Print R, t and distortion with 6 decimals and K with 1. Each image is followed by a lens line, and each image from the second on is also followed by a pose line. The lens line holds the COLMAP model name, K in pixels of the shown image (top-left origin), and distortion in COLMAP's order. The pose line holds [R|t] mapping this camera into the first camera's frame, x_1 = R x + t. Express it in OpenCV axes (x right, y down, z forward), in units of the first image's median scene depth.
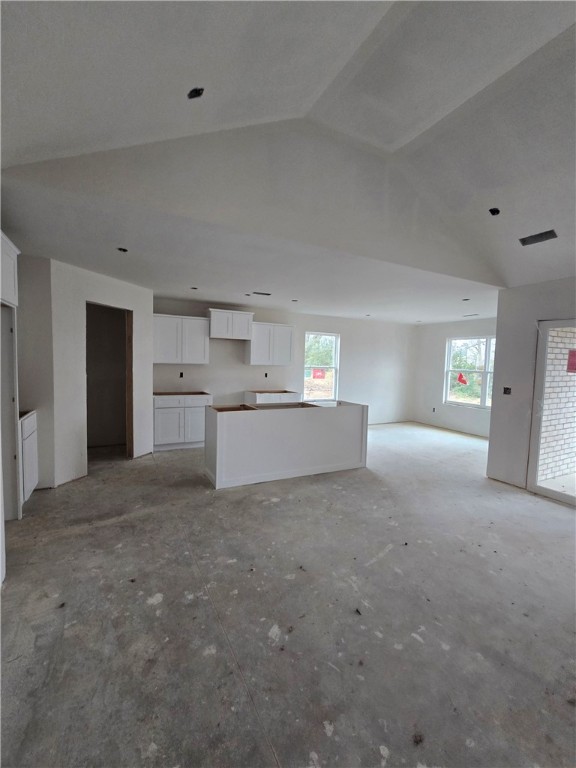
lens RADIAL K [[338.5, 0, 287.4], [0, 338.5, 383.9], [0, 0, 1]] dist [-0.003975, -0.000319]
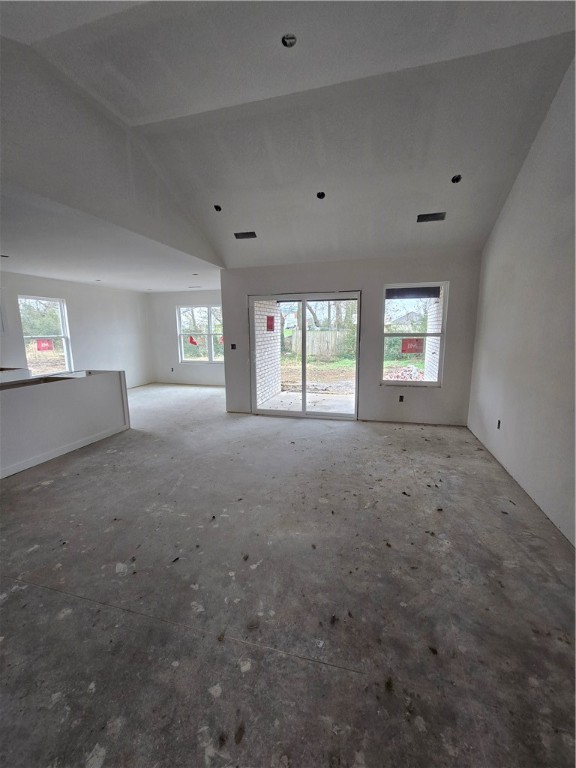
lens RADIAL K [[317.9, 0, 290.8], [0, 317.9, 385.7], [0, 0, 1]] dist [0.003444, -0.001205]
pose [[0.680993, -0.160921, 0.714390, -0.164376], [0.077637, 0.985924, 0.148078, 0.004591], [-0.728163, -0.045377, 0.683900, -0.069660]]
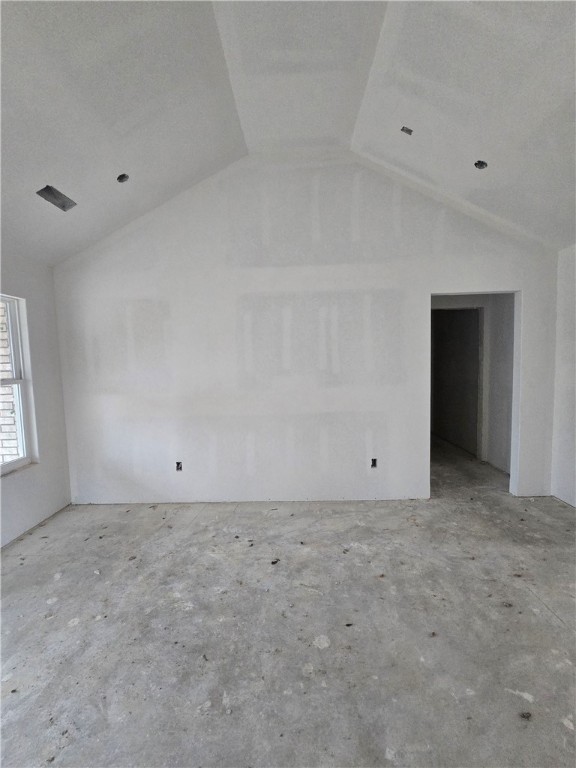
lens RADIAL K [[317.9, 0, 293.5], [0, 317.9, 383.3], [0, 0, 1]] dist [0.003444, -0.001205]
pose [[-0.870931, -0.045382, 0.489306, 0.217844], [0.030082, 0.988935, 0.145265, -0.061135], [-0.490484, 0.141235, -0.859929, 0.778880]]
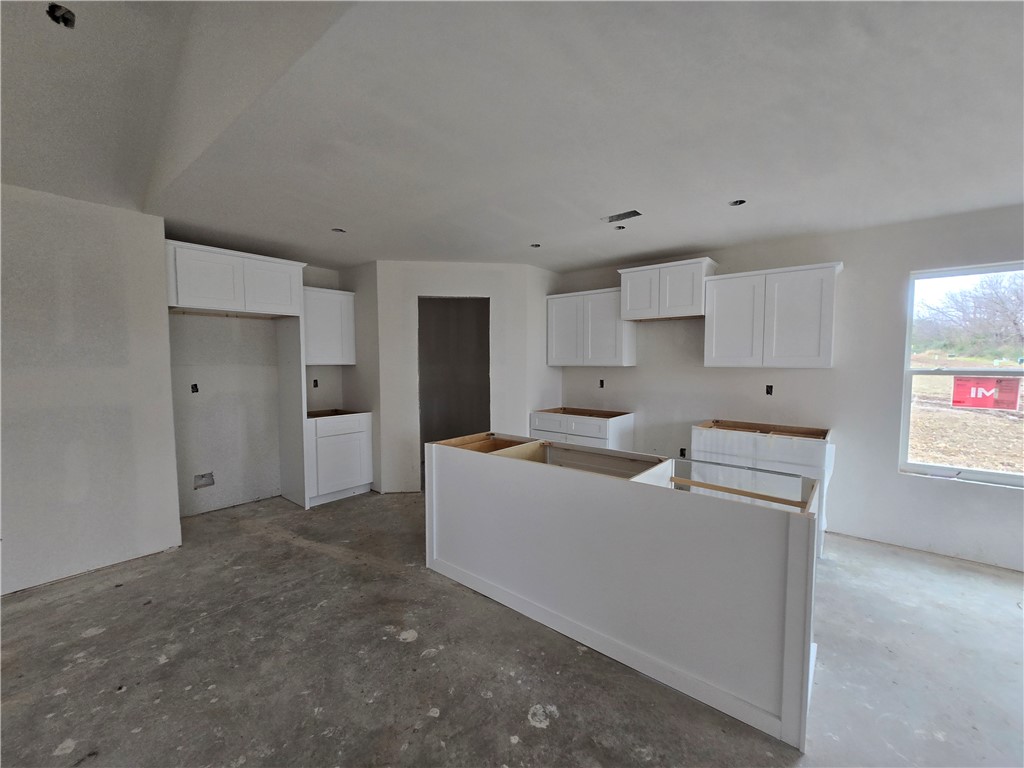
lens RADIAL K [[423.8, 0, 512.1], [0, 423.8, 373.9], [0, 0, 1]] dist [0.003444, -0.001205]
pose [[0.388922, -0.001947, -0.921269, 0.595950], [-0.054330, 0.998209, -0.025045, -0.025603], [0.919668, 0.059793, 0.388119, 0.894672]]
